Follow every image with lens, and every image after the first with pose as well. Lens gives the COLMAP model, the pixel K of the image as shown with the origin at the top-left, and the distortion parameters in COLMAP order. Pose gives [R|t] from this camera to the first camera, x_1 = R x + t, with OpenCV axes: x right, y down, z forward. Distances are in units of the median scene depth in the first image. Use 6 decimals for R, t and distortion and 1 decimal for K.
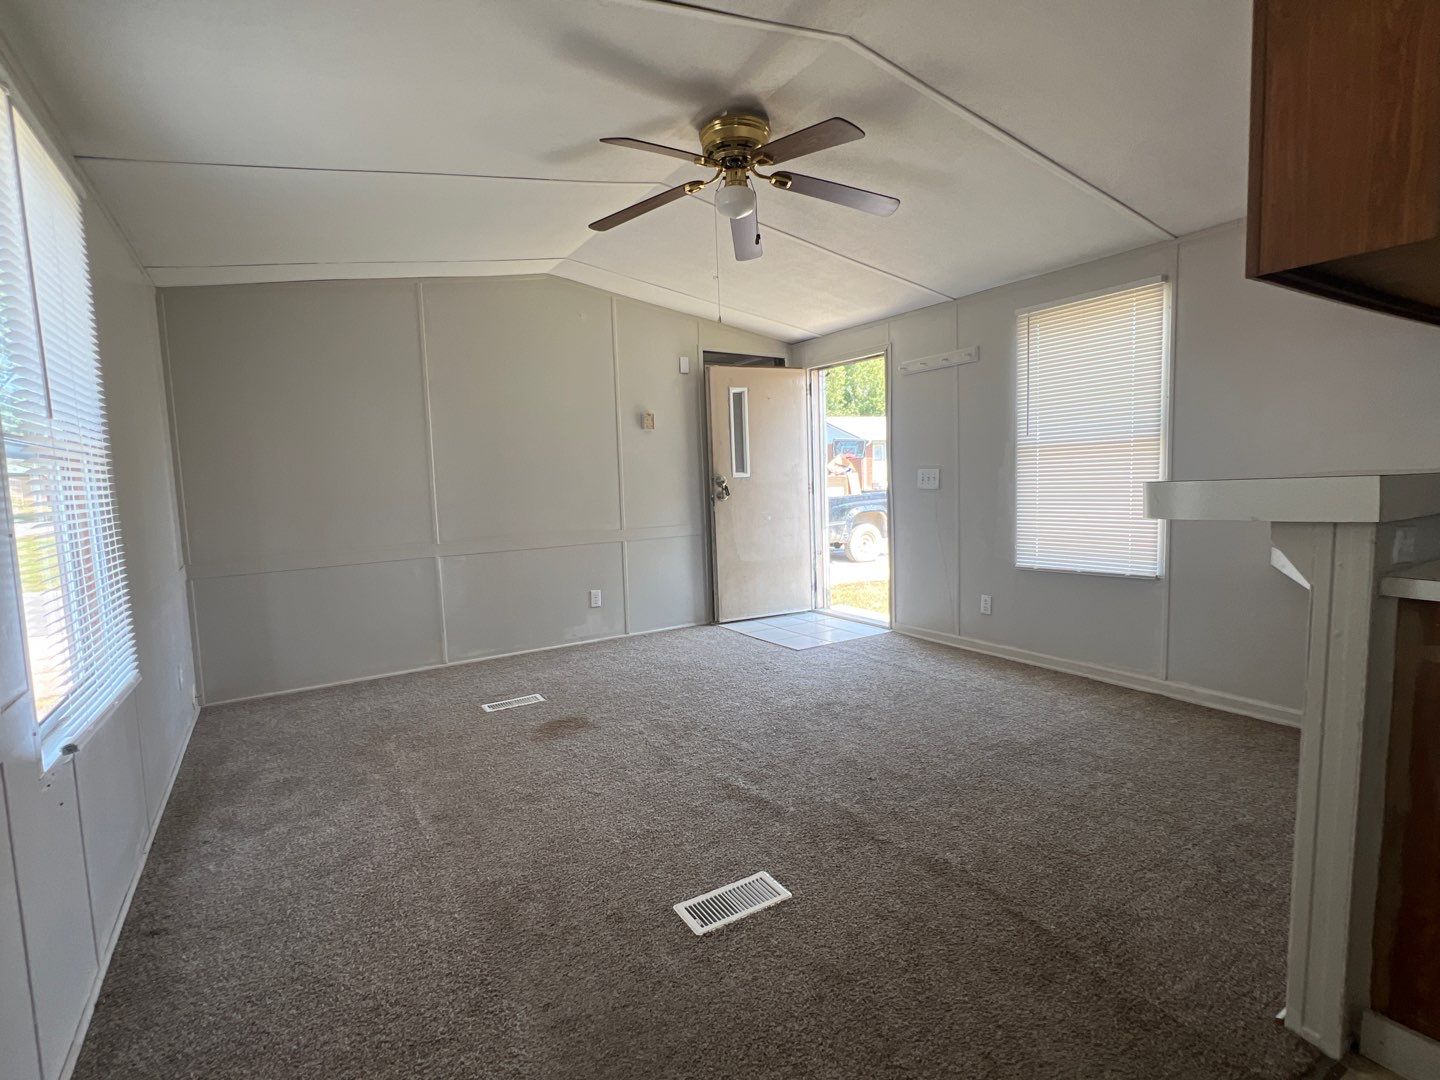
lens RADIAL K [[696.3, 0, 719.9], [0, 696.3, 539.2], [0, 0, 1]] dist [0.003167, -0.000877]
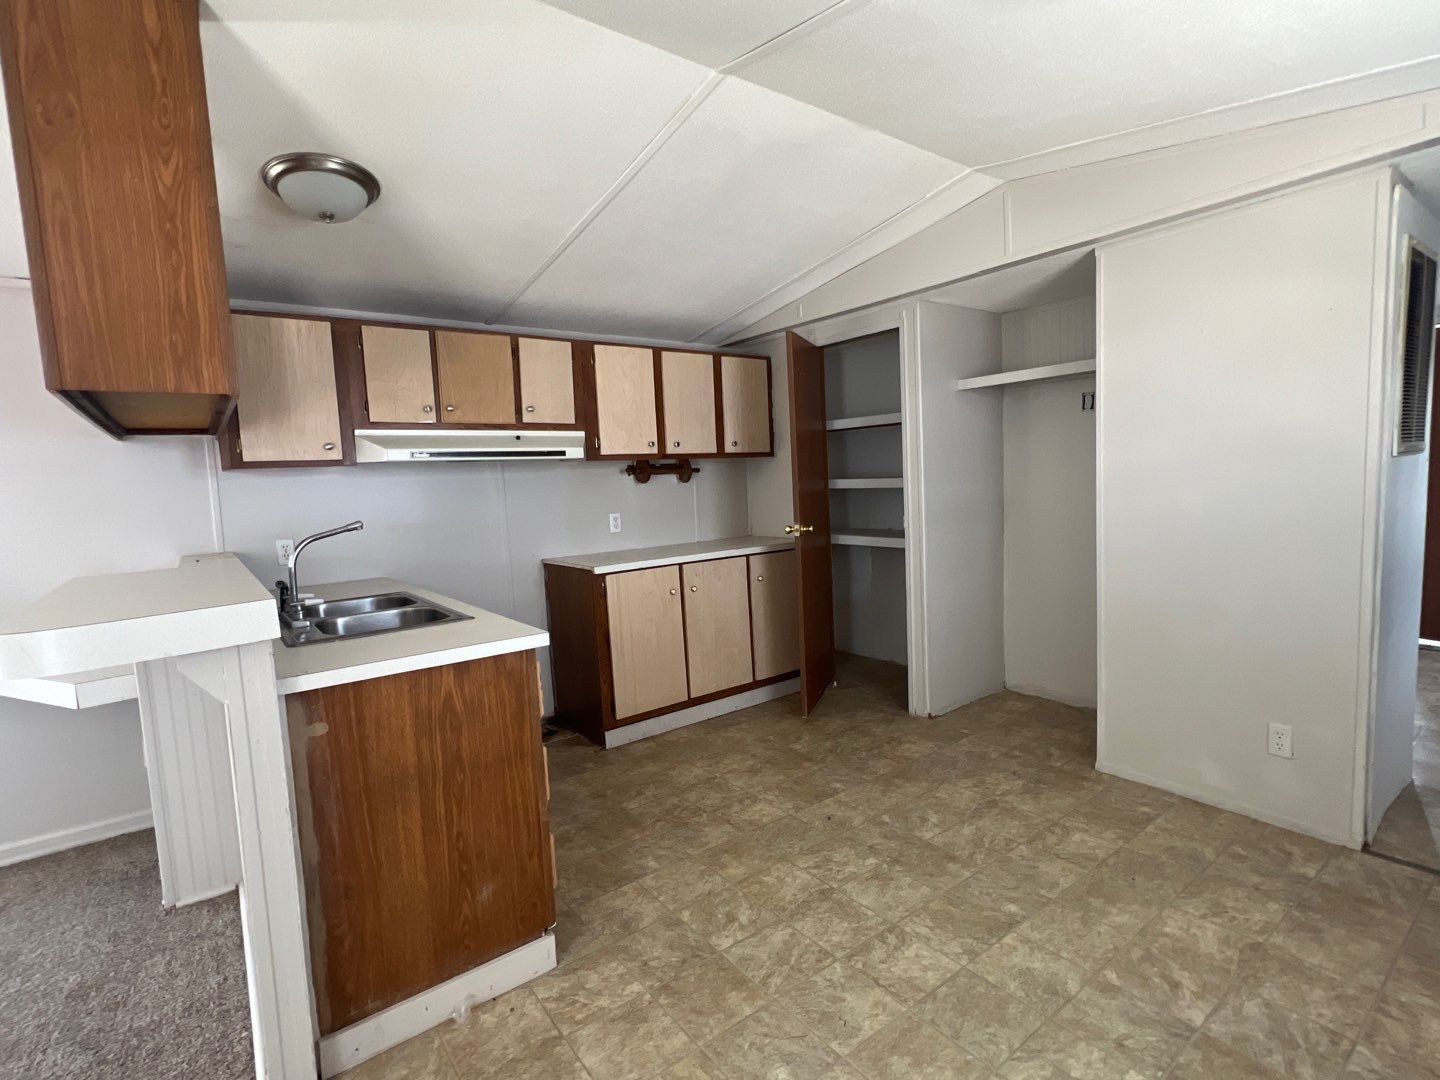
lens RADIAL K [[696.3, 0, 729.7], [0, 696.3, 534.8], [0, 0, 1]] dist [0.003167, -0.000877]
pose [[-0.101573, -0.047921, 0.993673, -0.222223], [0.134738, 0.988973, 0.061467, -0.122333], [-0.985661, 0.140129, -0.093996, 0.239435]]
